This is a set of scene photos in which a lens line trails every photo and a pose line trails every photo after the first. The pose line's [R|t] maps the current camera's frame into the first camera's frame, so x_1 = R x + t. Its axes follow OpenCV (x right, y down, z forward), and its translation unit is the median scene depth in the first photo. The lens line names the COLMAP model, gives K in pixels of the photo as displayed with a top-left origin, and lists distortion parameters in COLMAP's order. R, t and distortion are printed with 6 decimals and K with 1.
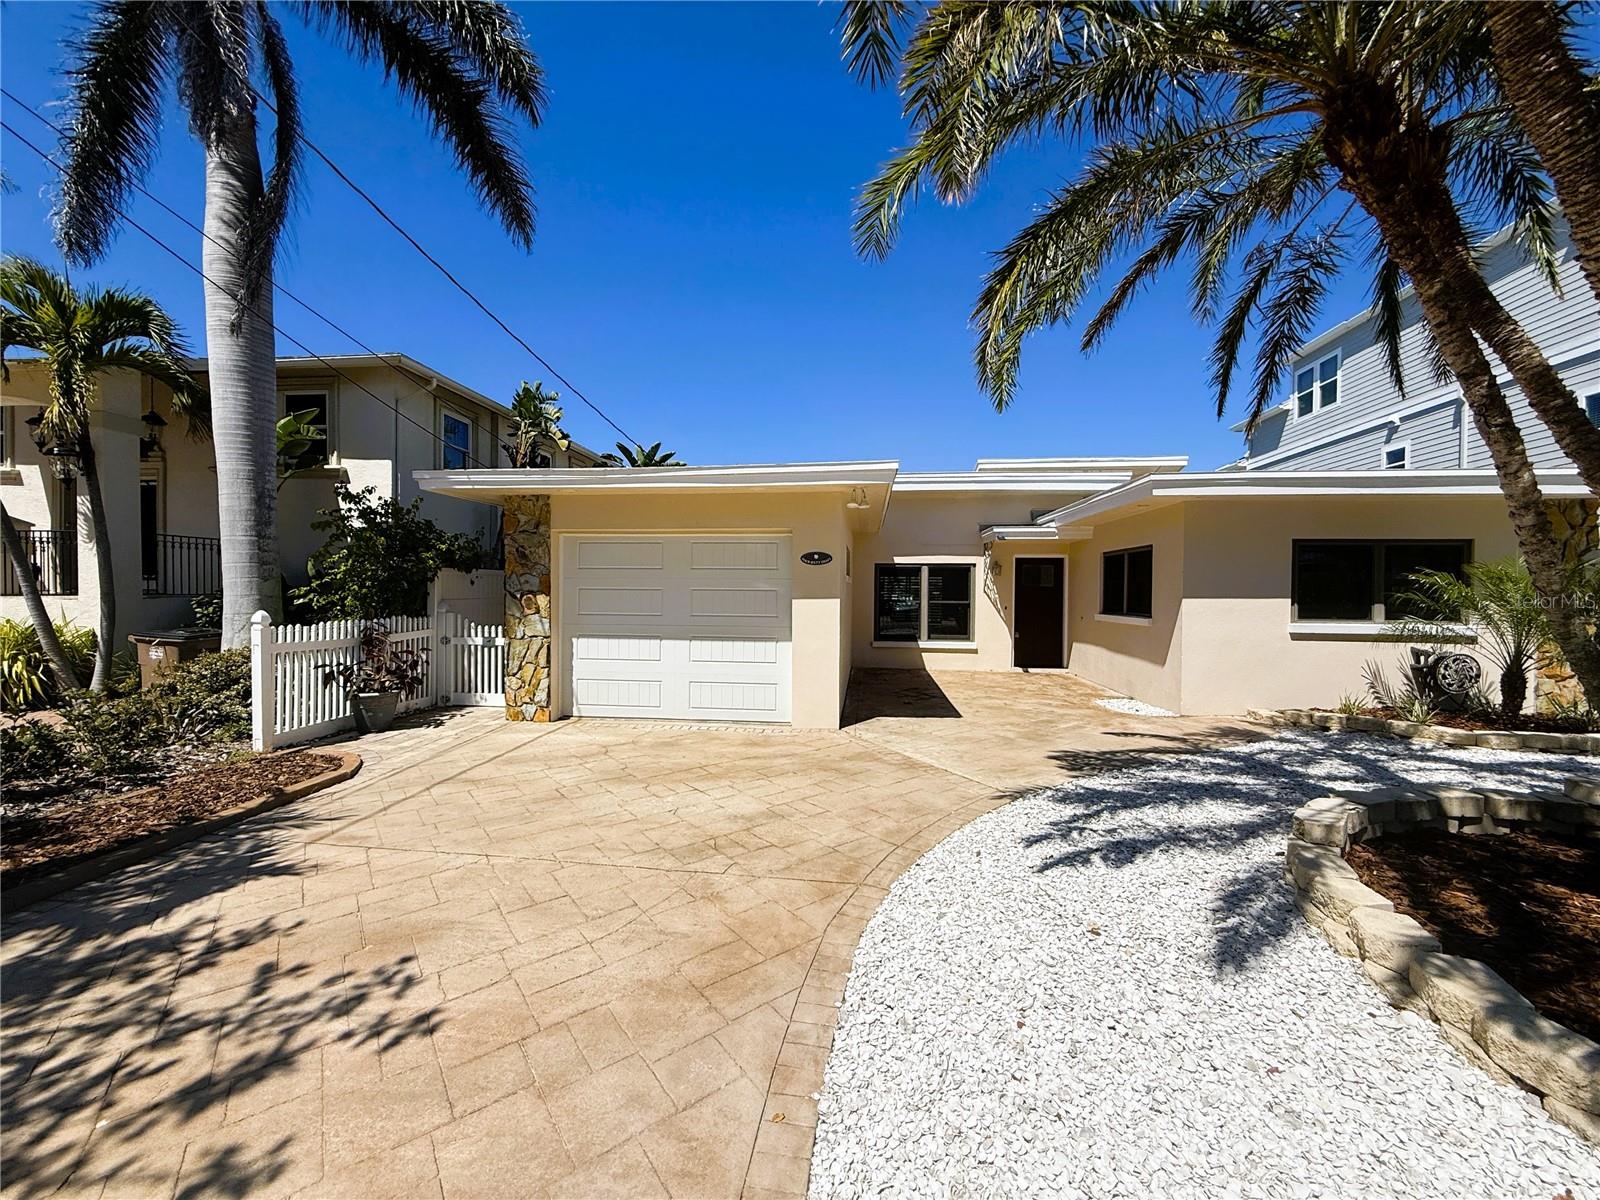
lens RADIAL K [[637.4, 0, 797.9], [0, 637.4, 601.5], [0, 0, 1]] dist [0.000417, 0.000042]
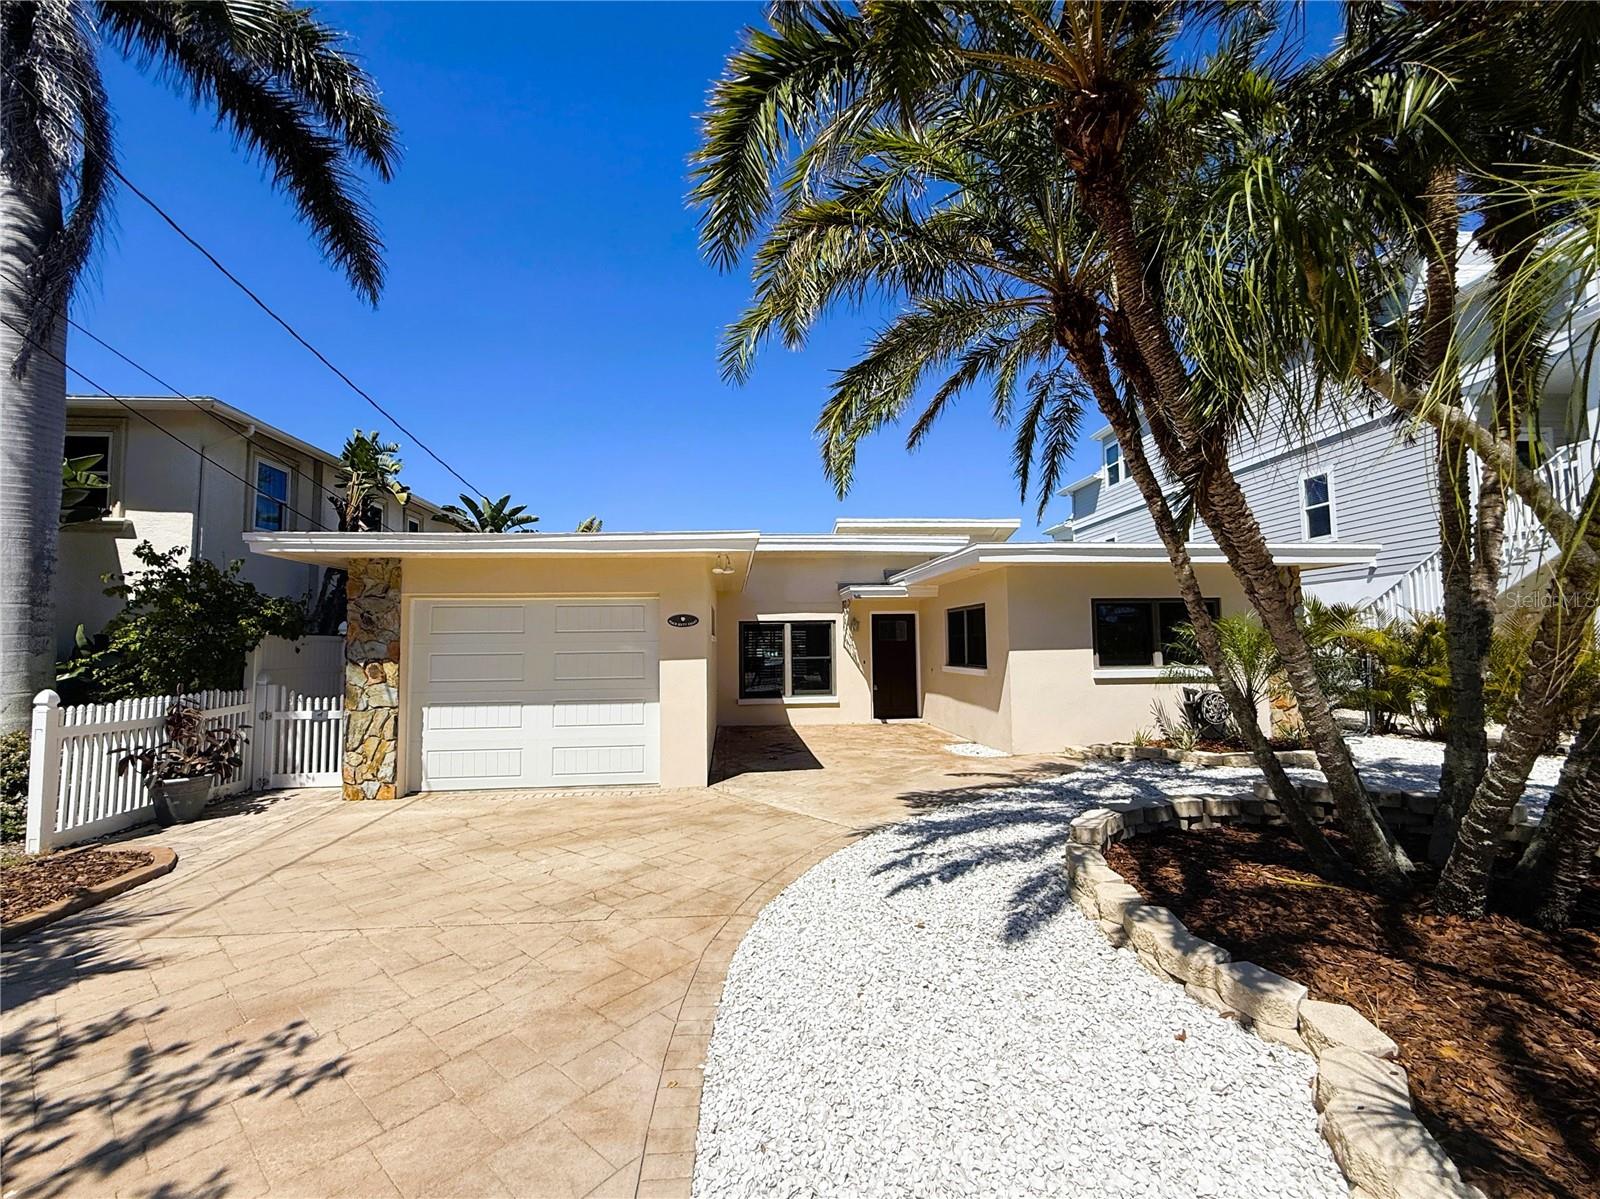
lens RADIAL K [[637.4, 0, 797.9], [0, 637.4, 601.0], [0, 0, 1]] dist [0.000417, 0.000042]
pose [[0.977458, -0.005025, 0.211072, -0.013857], [0.024192, 0.995798, -0.088326, -0.005634], [-0.209741, 0.091441, 0.973472, -0.102335]]
